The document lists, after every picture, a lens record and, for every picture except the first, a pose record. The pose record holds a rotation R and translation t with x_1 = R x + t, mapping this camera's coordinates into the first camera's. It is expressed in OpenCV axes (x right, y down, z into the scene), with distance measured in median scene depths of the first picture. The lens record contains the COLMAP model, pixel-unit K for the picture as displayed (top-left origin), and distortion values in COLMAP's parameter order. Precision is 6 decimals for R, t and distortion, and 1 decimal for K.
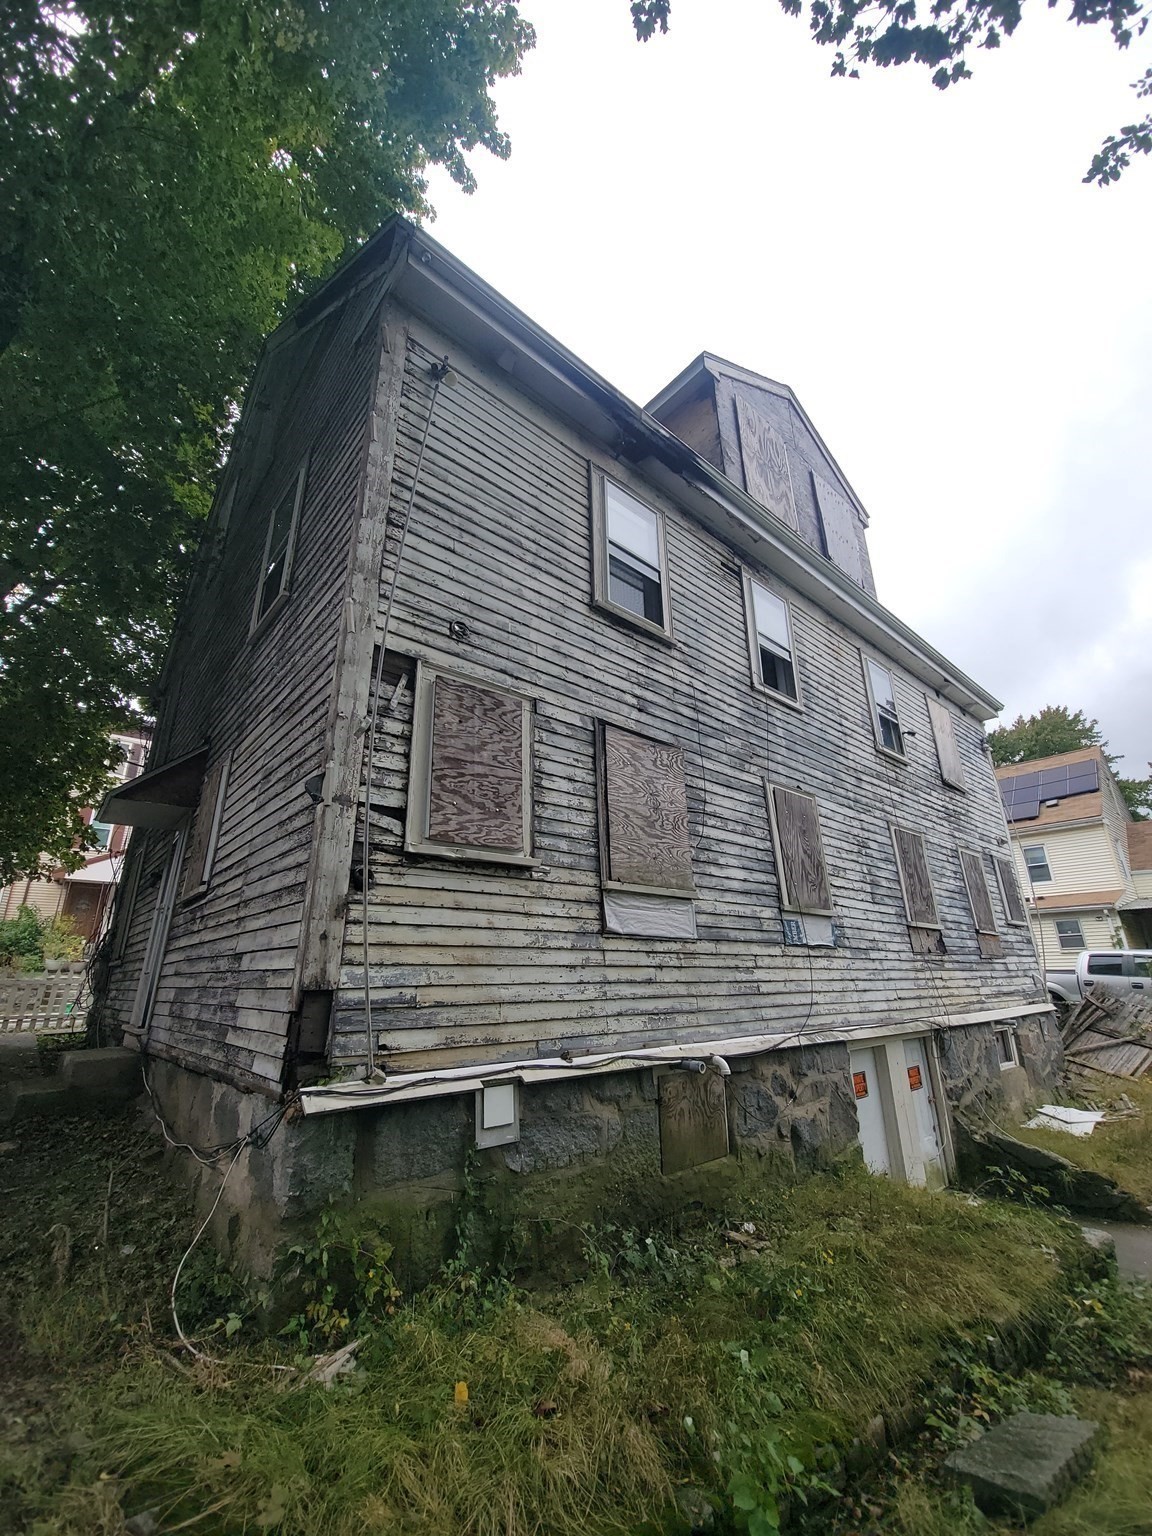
lens RADIAL K [[623.3, 0, 570.9], [0, 623.3, 770.3], [0, 0, 1]] dist [0.000121, 0.000116]
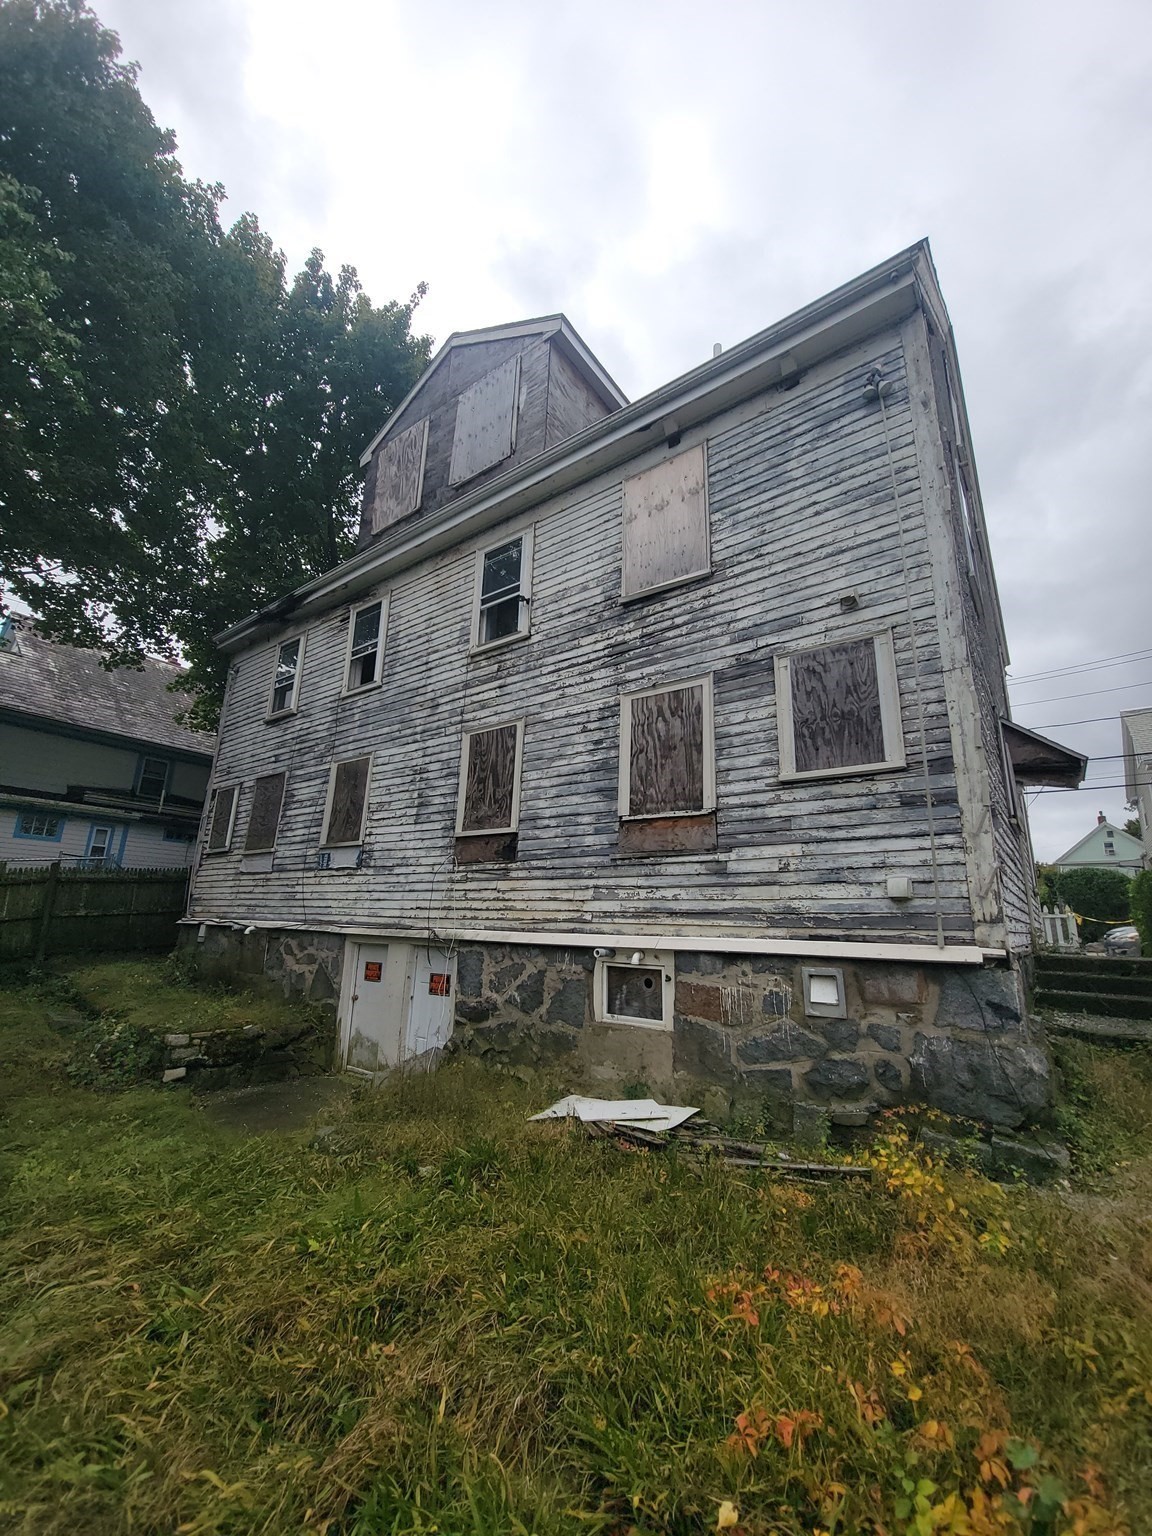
lens RADIAL K [[623.3, 0, 570.9], [0, 623.3, 770.3], [0, 0, 1]] dist [0.000121, 0.000116]
pose [[0.203414, -0.220148, -0.954022, 2.001090], [0.284025, 0.945762, -0.157683, 0.465996], [0.936991, -0.238891, 0.254908, 1.243418]]
